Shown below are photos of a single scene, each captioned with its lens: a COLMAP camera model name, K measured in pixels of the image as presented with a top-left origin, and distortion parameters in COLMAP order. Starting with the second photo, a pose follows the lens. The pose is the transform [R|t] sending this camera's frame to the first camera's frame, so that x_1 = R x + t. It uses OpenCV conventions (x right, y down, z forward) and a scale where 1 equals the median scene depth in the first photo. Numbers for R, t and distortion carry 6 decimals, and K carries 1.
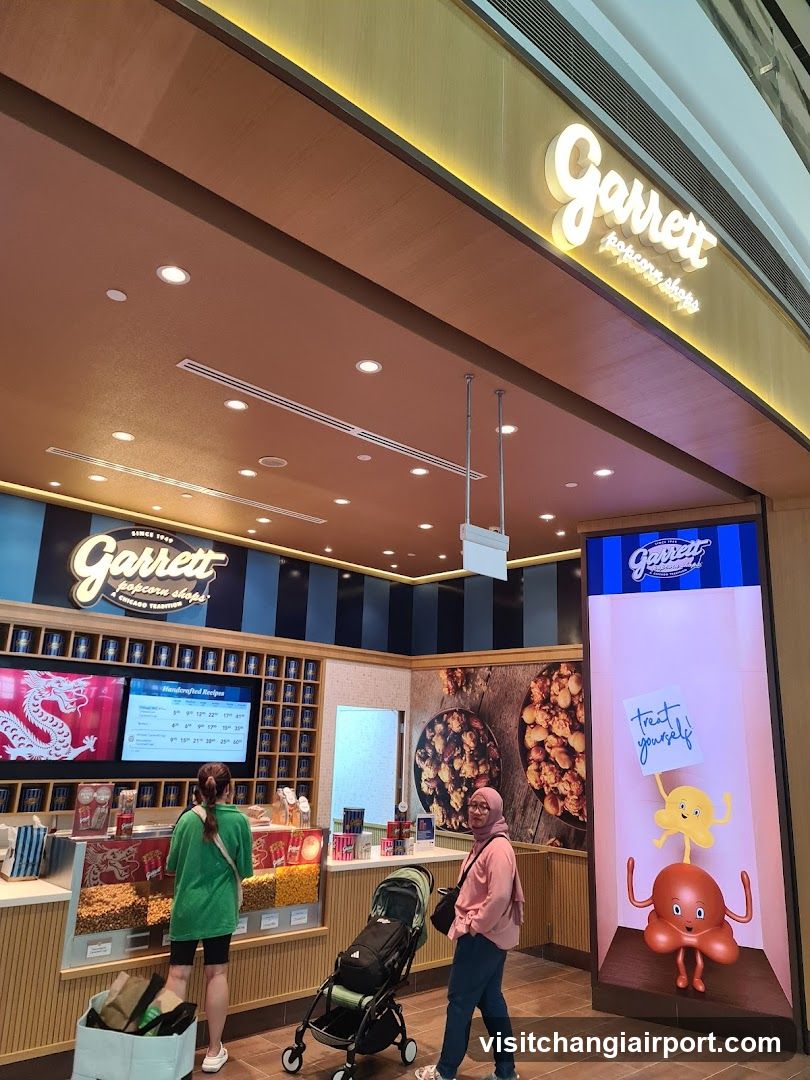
lens RADIAL K [[821.7, 0, 400.7], [0, 821.7, 557.8], [0, 0, 1]] dist [0.095433, -0.072124]
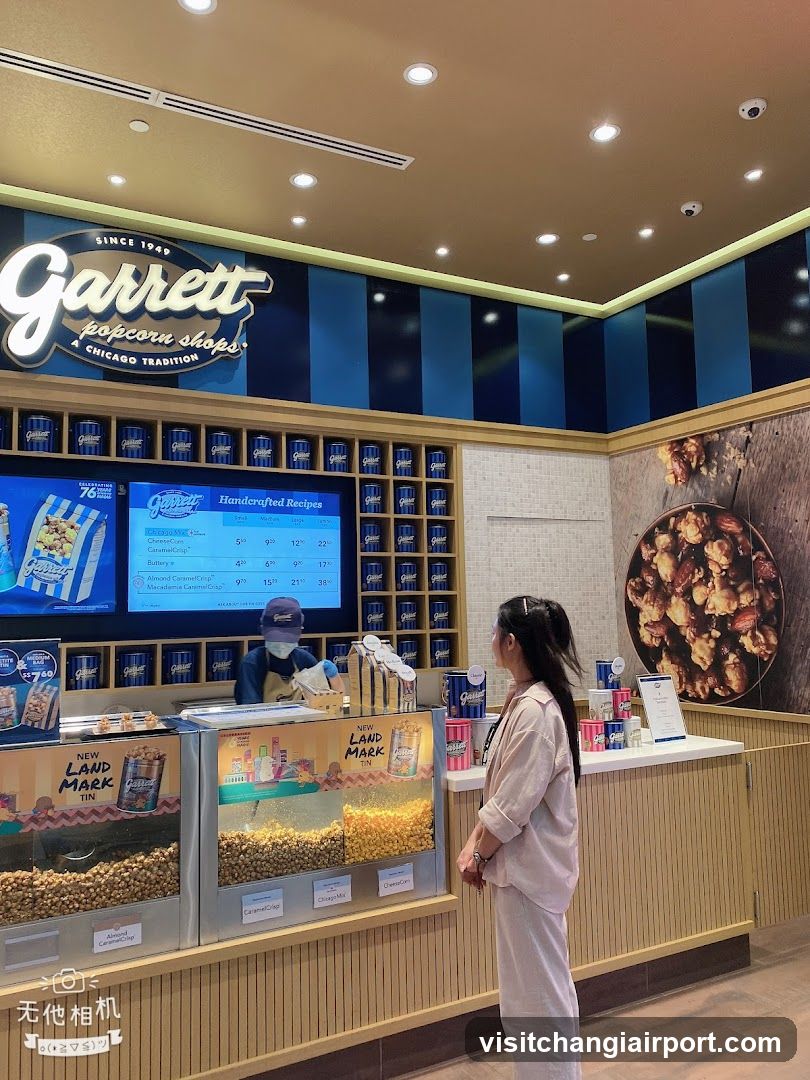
lens RADIAL K [[857.1, 0, 391.2], [0, 857.1, 553.0], [0, 0, 1]] dist [0.038035, -0.045312]
pose [[0.962699, -0.078865, -0.258824, 0.019589], [0.116411, 0.984244, 0.133088, 0.122285], [0.244250, -0.158254, 0.956712, 0.392997]]
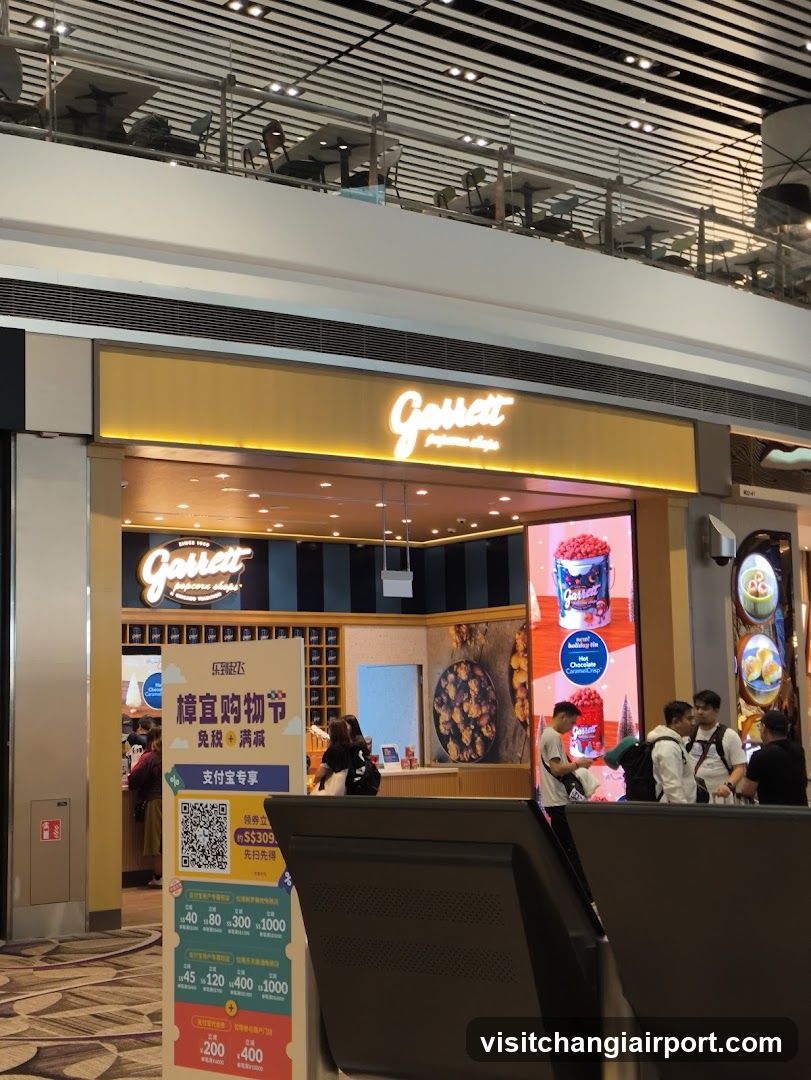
lens RADIAL K [[1603.4, 0, 411.8], [0, 1603.4, 512.3], [0, 0, 1]] dist [0.059237, 0.000000]
pose [[0.991907, -0.077873, -0.100277, 0.261124], [0.087247, 0.991859, 0.092759, -0.254265], [0.092237, -0.100757, 0.990626, -1.300490]]
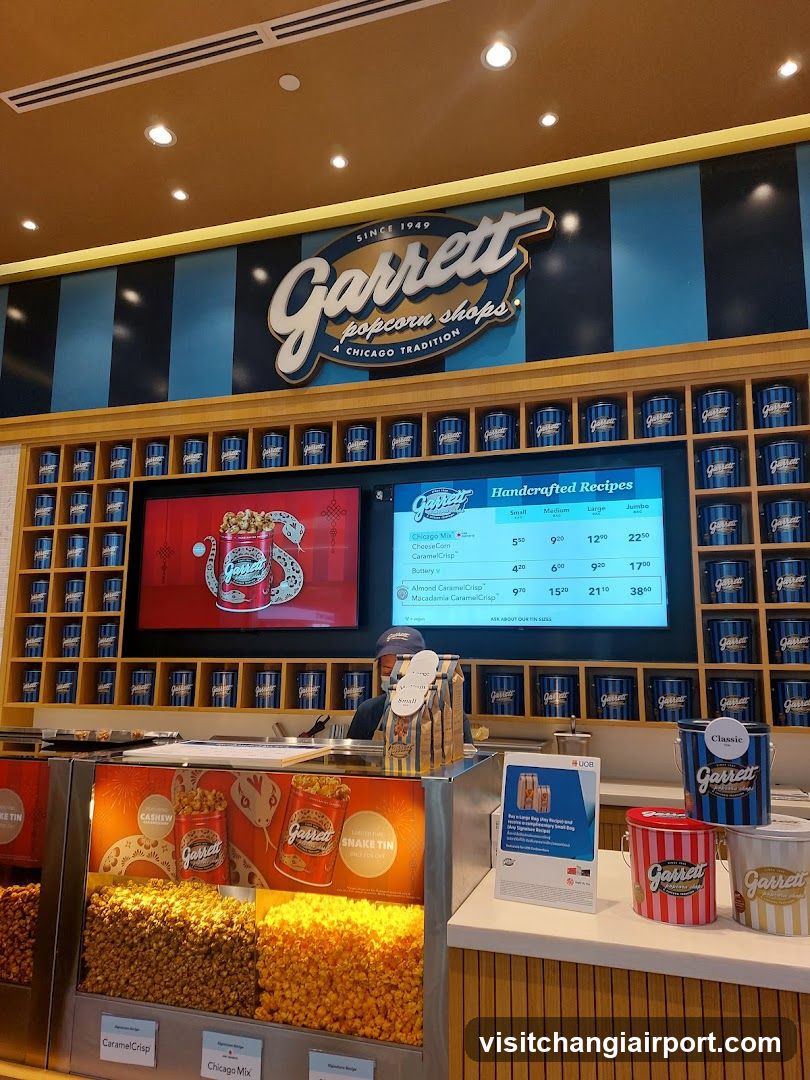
lens RADIAL K [[709.4, 0, 409.9], [0, 709.4, 544.4], [0, 0, 1]] dist [0.082078, -0.004005]
pose [[0.494696, -0.164017, -0.853448, 0.076175], [0.204687, 0.976392, -0.068999, 0.200007], [0.844618, -0.140556, 0.516590, 0.686513]]
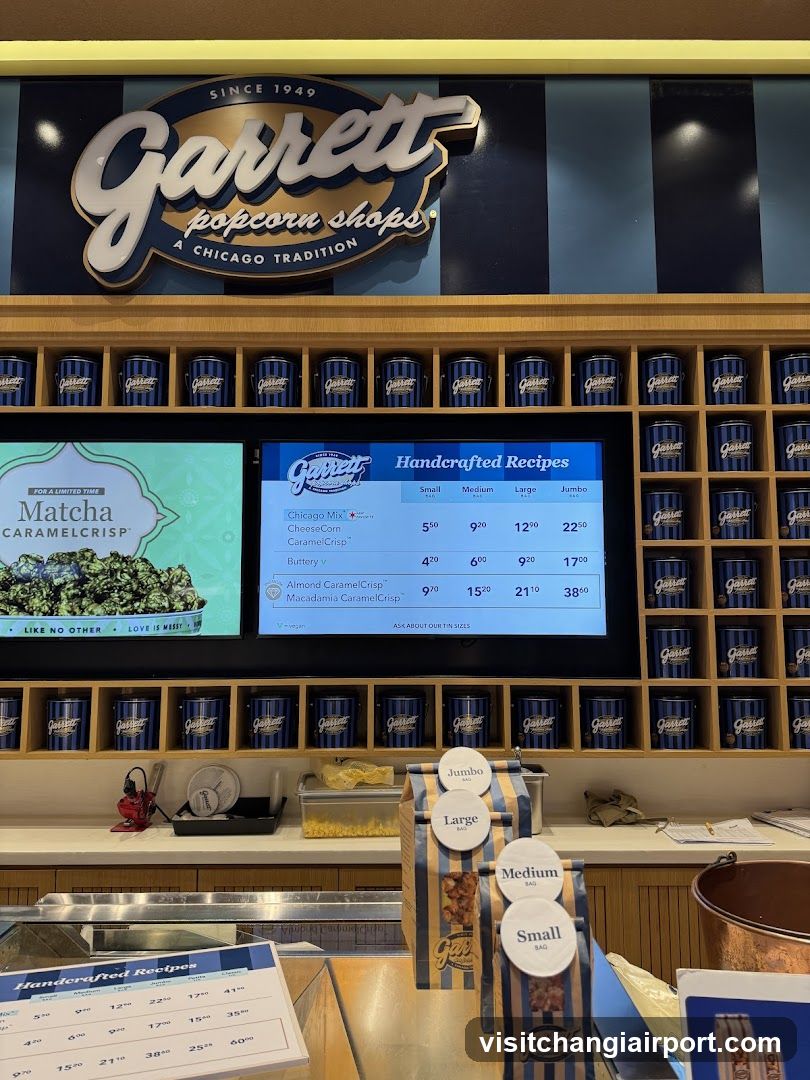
lens RADIAL K [[740.4, 0, 407.1], [0, 740.4, 549.0], [0, 0, 1]] dist [0.052972, -0.052299]
pose [[0.724746, -0.105214, -0.680935, -0.023611], [0.182018, 0.982401, 0.041934, 0.177115], [0.664539, -0.154334, 0.731142, 0.700107]]
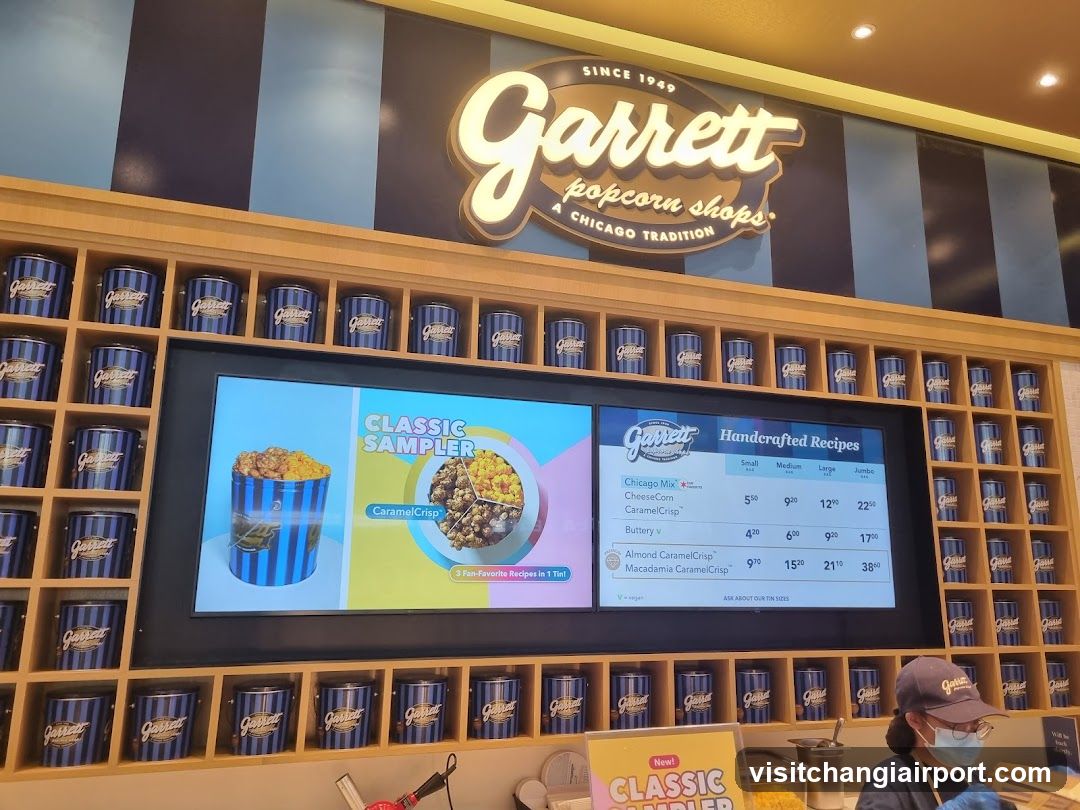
lens RADIAL K [[821.7, 0, 547.7], [0, 821.7, 404.9], [0, 0, 1]] dist [0.095433, -0.072124]
pose [[0.918051, -0.124171, -0.376515, -0.186041], [0.122626, 0.992053, -0.028172, 0.136430], [0.377021, -0.020307, 0.925982, 0.552142]]
